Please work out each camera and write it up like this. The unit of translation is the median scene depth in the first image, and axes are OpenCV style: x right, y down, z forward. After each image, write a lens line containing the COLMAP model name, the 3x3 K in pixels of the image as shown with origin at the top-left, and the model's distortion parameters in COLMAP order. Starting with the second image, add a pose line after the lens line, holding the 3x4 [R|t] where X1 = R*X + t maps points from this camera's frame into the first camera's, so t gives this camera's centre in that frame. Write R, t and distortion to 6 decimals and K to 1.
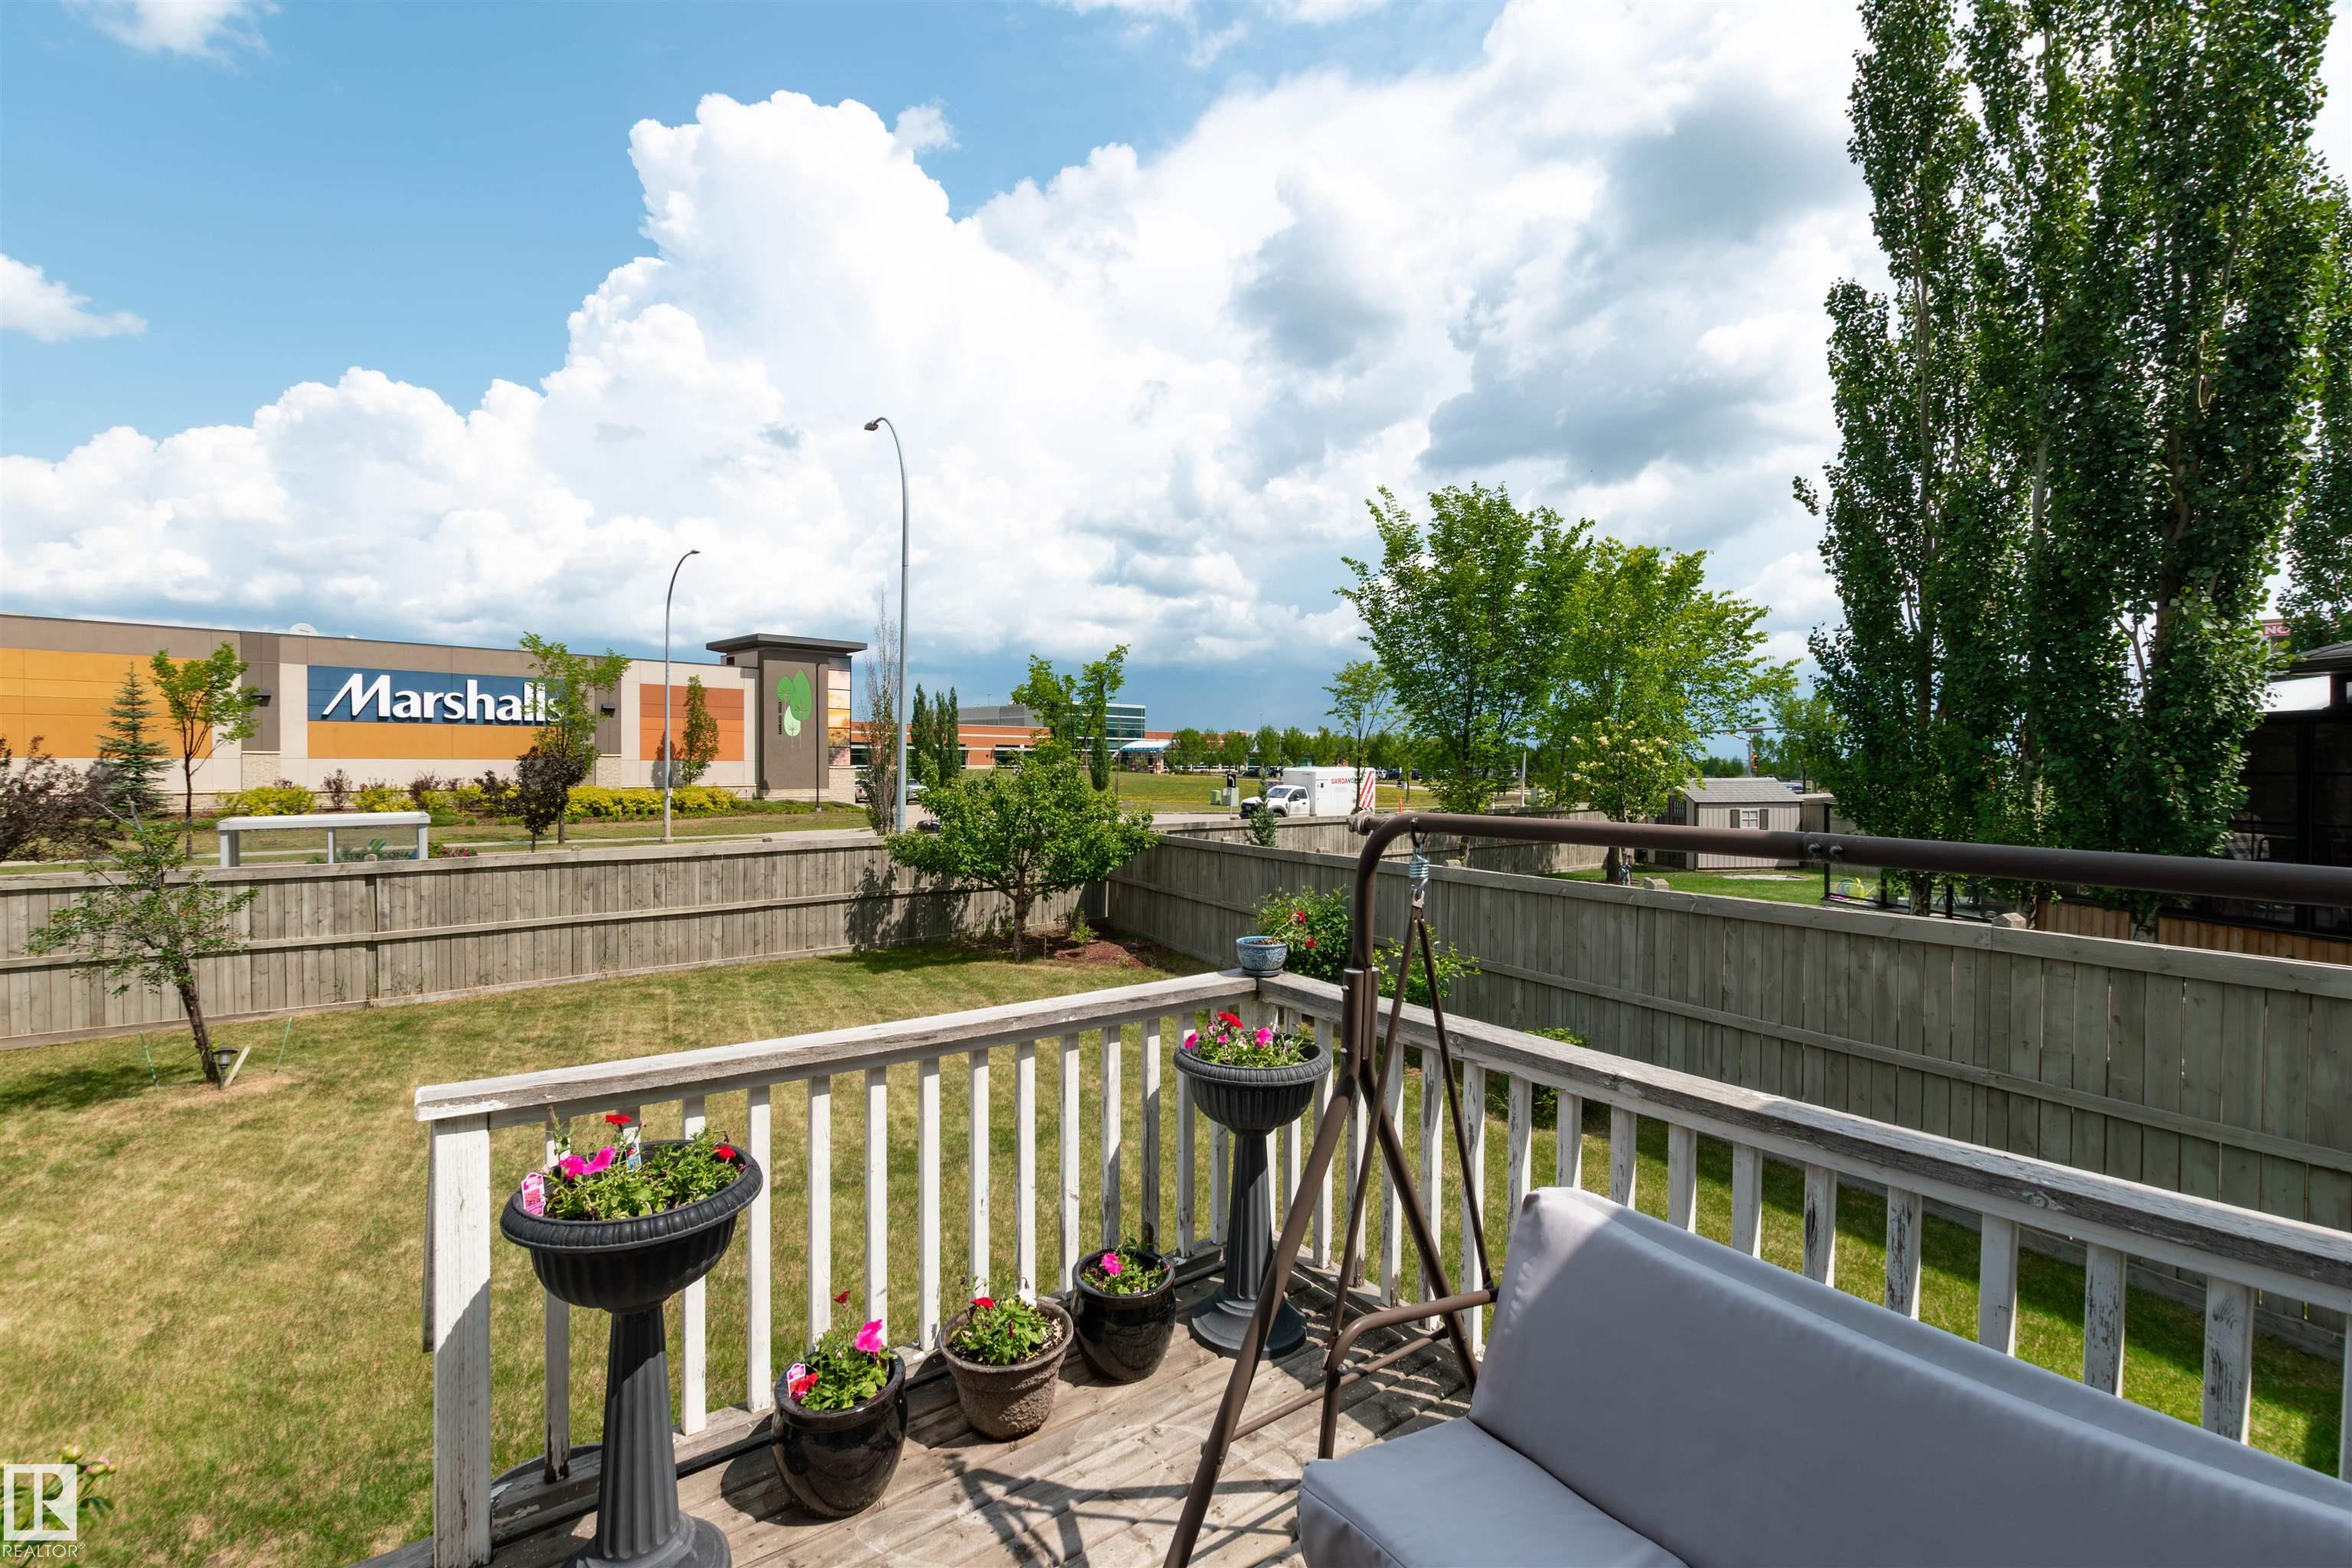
lens RADIAL K [[1044.0, 0, 1172.3], [0, 1044.0, 776.8], [0, 0, 1]] dist [0.000669, -0.001206]
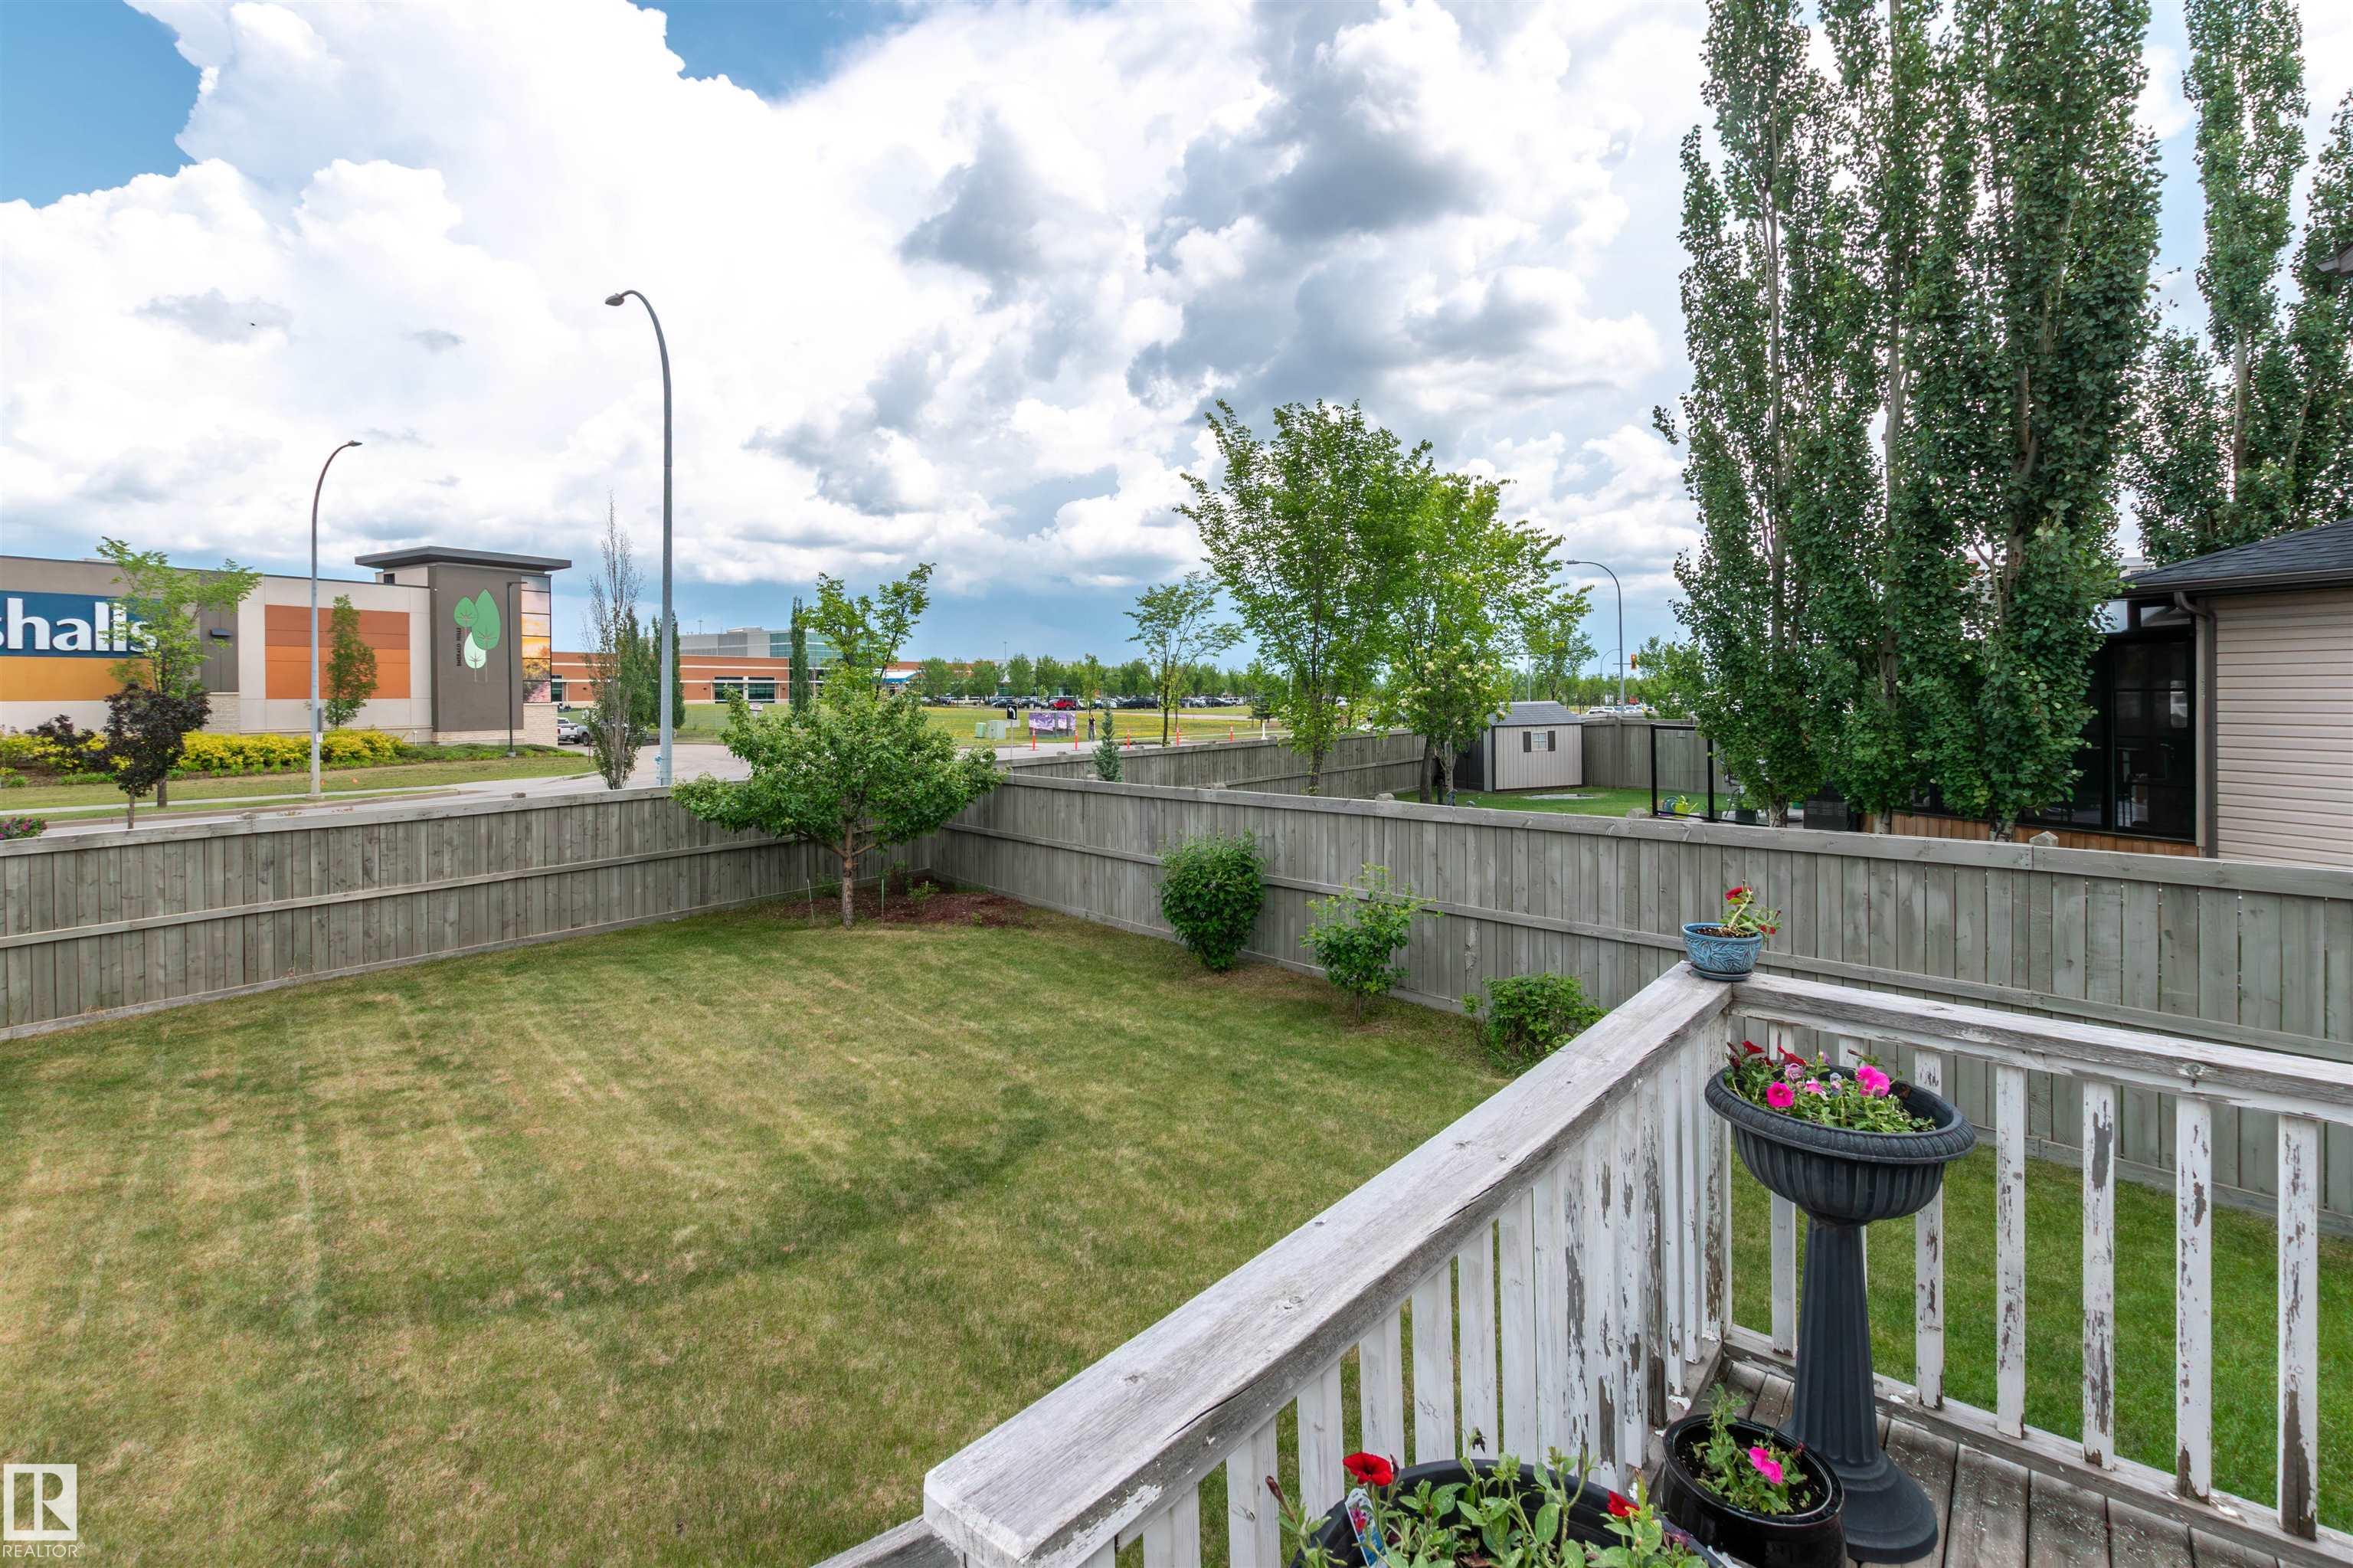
lens RADIAL K [[1070.8, 0, 1148.2], [0, 1070.8, 689.7], [0, 0, 1]] dist [0.013634, -0.008619]
pose [[0.971987, -0.011897, 0.234733, -0.082313], [0.015710, 0.999773, -0.014380, -0.001182], [-0.234509, 0.017665, 0.971953, 0.059466]]
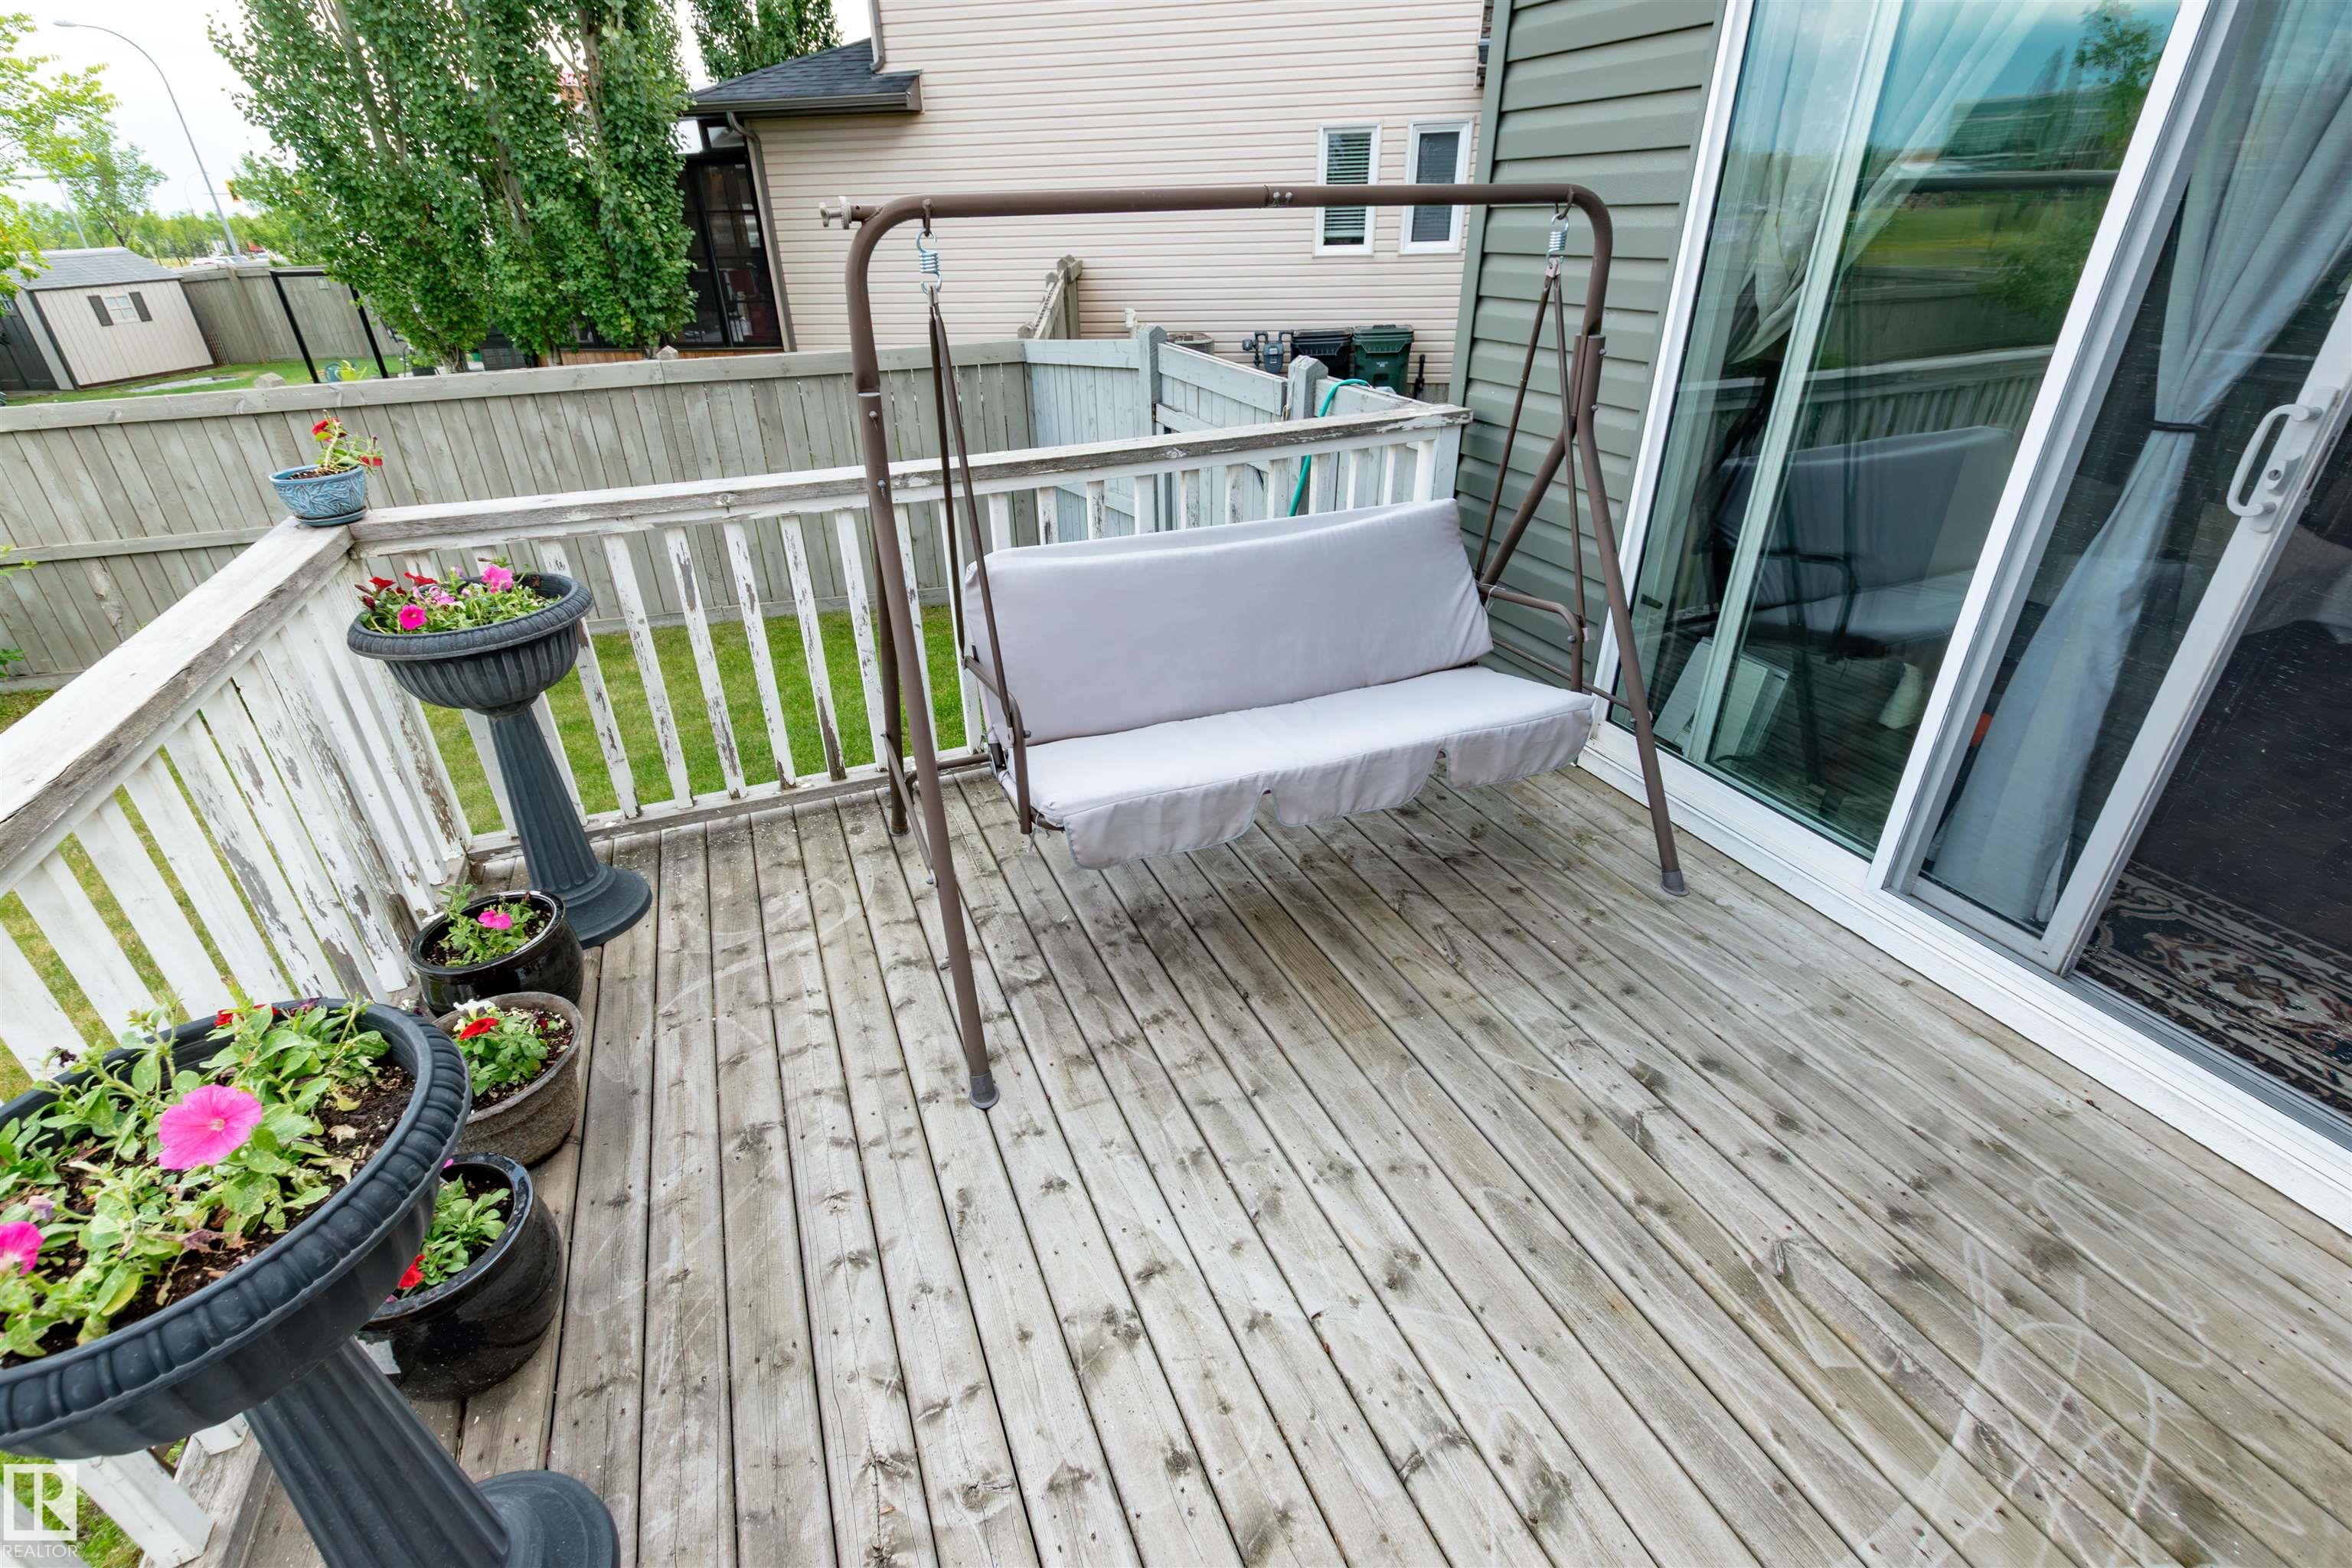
lens RADIAL K [[1044.0, 0, 1172.3], [0, 1044.0, 776.8], [0, 0, 1]] dist [0.000669, -0.001206]
pose [[0.248108, -0.470899, 0.846580, -0.072315], [0.037796, 0.877945, 0.477268, 0.006967], [-0.967995, -0.086416, 0.235623, 0.047286]]
